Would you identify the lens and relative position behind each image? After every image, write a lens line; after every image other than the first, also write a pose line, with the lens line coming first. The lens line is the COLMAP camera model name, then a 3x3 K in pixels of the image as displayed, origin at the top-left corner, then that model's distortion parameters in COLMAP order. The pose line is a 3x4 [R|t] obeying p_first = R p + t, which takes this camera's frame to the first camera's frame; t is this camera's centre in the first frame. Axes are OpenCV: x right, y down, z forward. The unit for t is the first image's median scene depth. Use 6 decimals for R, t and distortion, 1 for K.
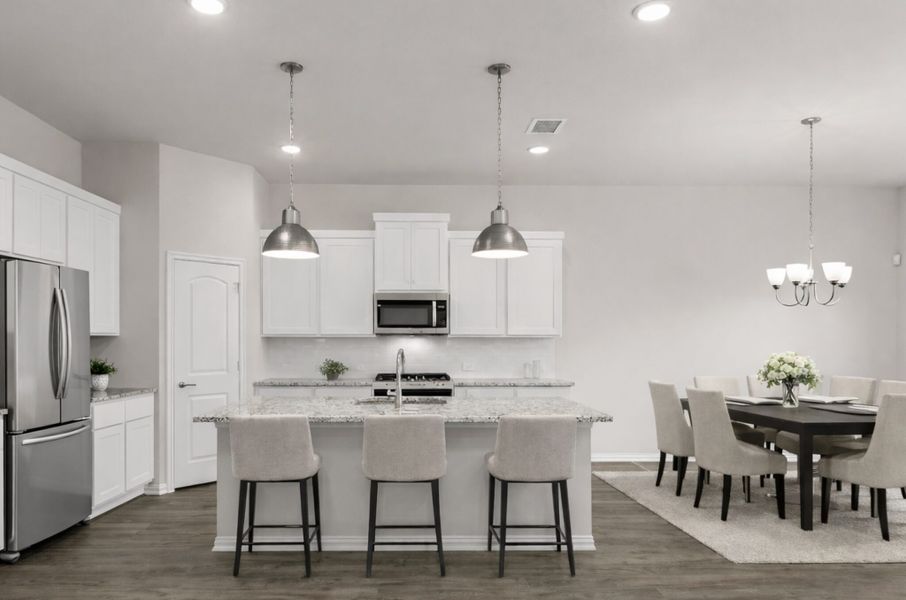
lens RADIAL K [[531.6, 0, 447.3], [0, 531.6, 339.9], [0, 0, 1]] dist [0.012980, -0.000766]
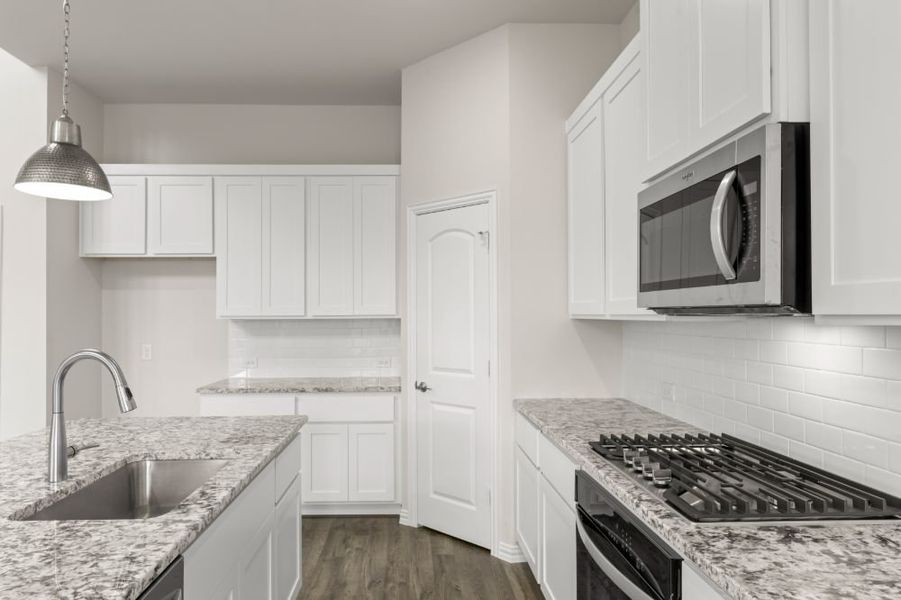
lens RADIAL K [[572.6, 0, 439.1], [0, 572.6, 313.6], [0, 0, 1]] dist [-0.009223, -0.001093]
pose [[0.013468, -0.002353, -0.999907, 0.248160], [-0.000714, 0.999997, -0.002363, -0.009560], [0.999909, 0.000746, 0.013466, 0.920473]]
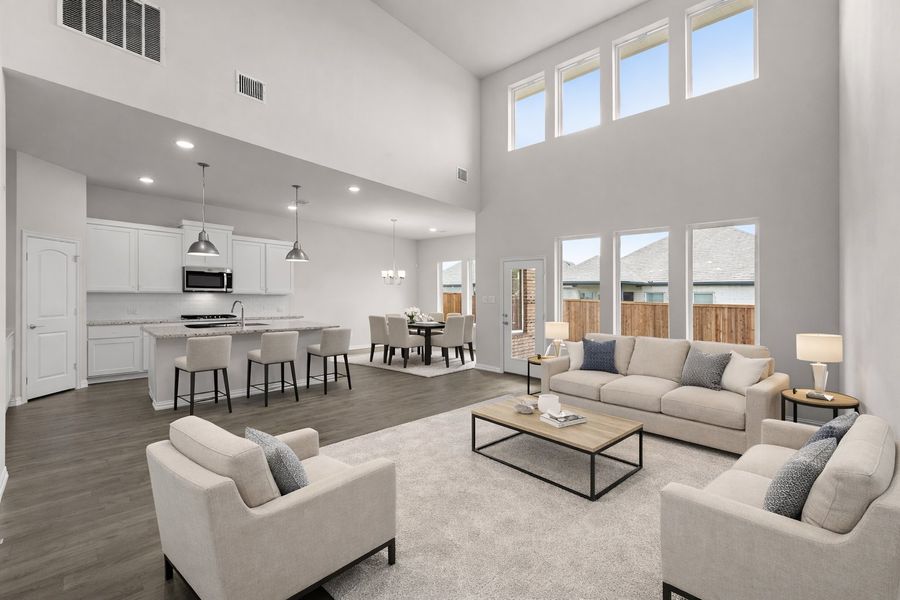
lens RADIAL K [[455.4, 0, 453.9], [0, 455.4, 298.5], [0, 0, 1]] dist [-0.001300, 0.000947]
pose [[0.689597, -0.000567, 0.724193, -0.629154], [-0.005734, 0.999964, 0.006243, -0.002462], [-0.724171, -0.008457, 0.689569, -0.655351]]
